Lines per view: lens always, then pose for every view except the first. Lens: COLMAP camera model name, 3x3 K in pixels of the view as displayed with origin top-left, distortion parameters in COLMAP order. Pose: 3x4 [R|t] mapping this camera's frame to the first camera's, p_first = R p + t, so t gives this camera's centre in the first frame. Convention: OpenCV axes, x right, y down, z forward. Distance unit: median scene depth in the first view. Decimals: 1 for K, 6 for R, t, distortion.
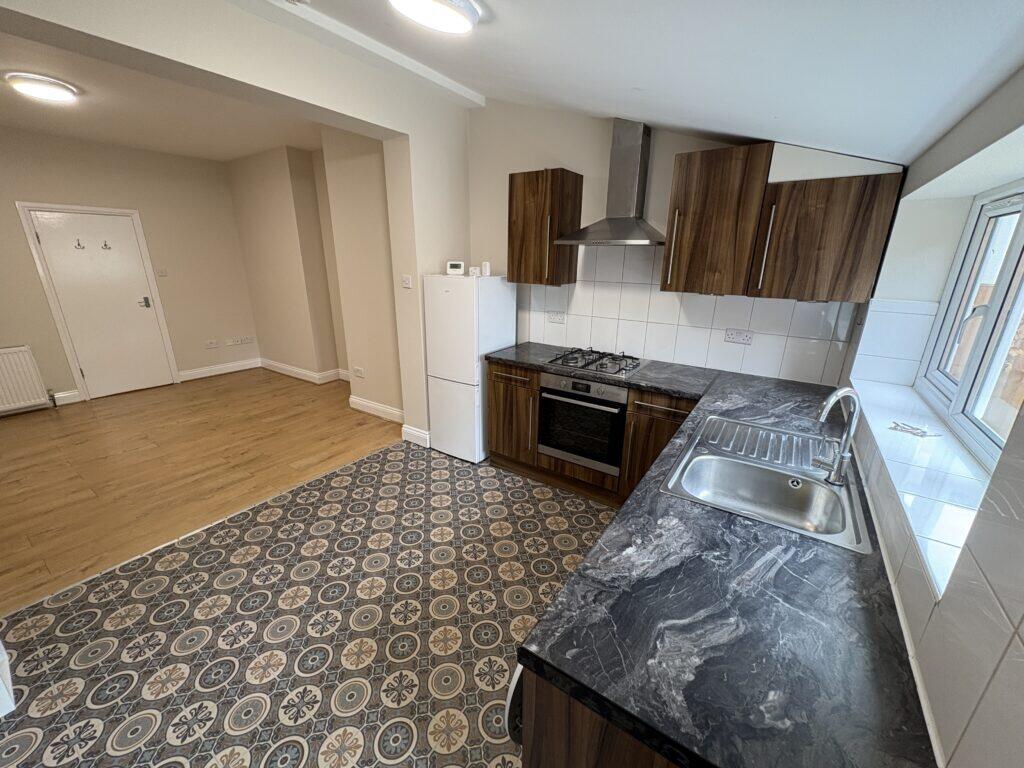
lens RADIAL K [[410.9, 0, 514.4], [0, 410.9, 385.2], [0, 0, 1]] dist [0.004390, 0.000552]
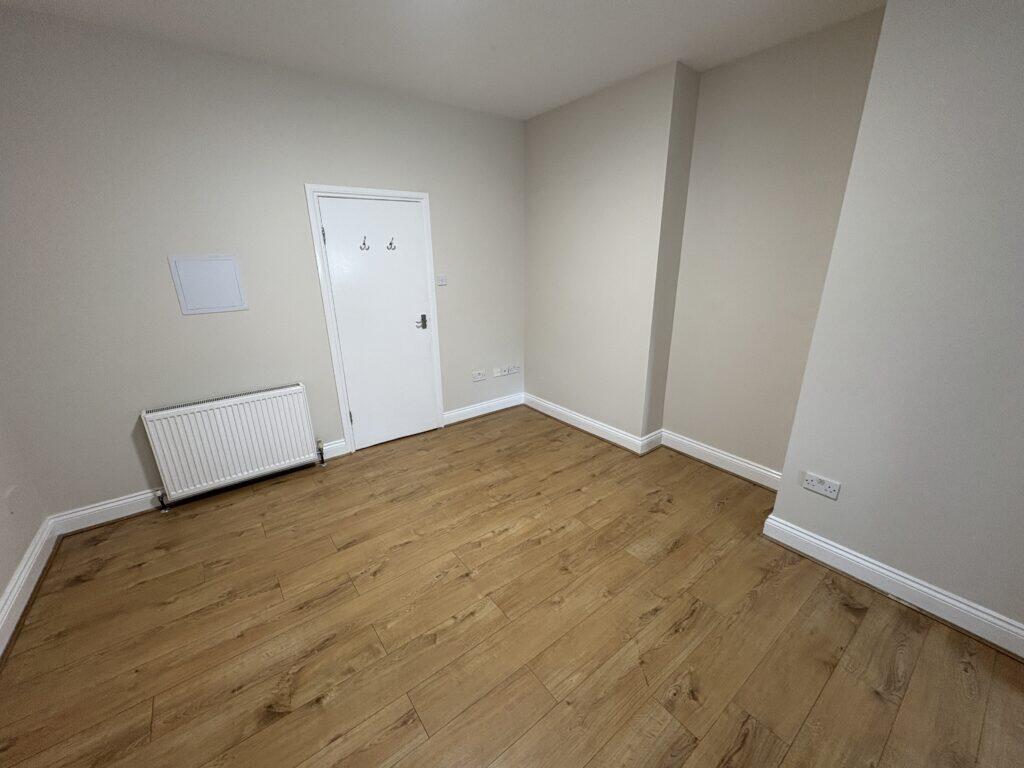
lens RADIAL K [[410.9, 0, 516.1], [0, 410.9, 386.7], [0, 0, 1]] dist [0.004390, 0.000552]
pose [[0.954126, 0.079897, -0.288547, -0.903382], [-0.075692, 0.996799, 0.025721, -0.206061], [0.289679, -0.002701, 0.957120, 0.616714]]
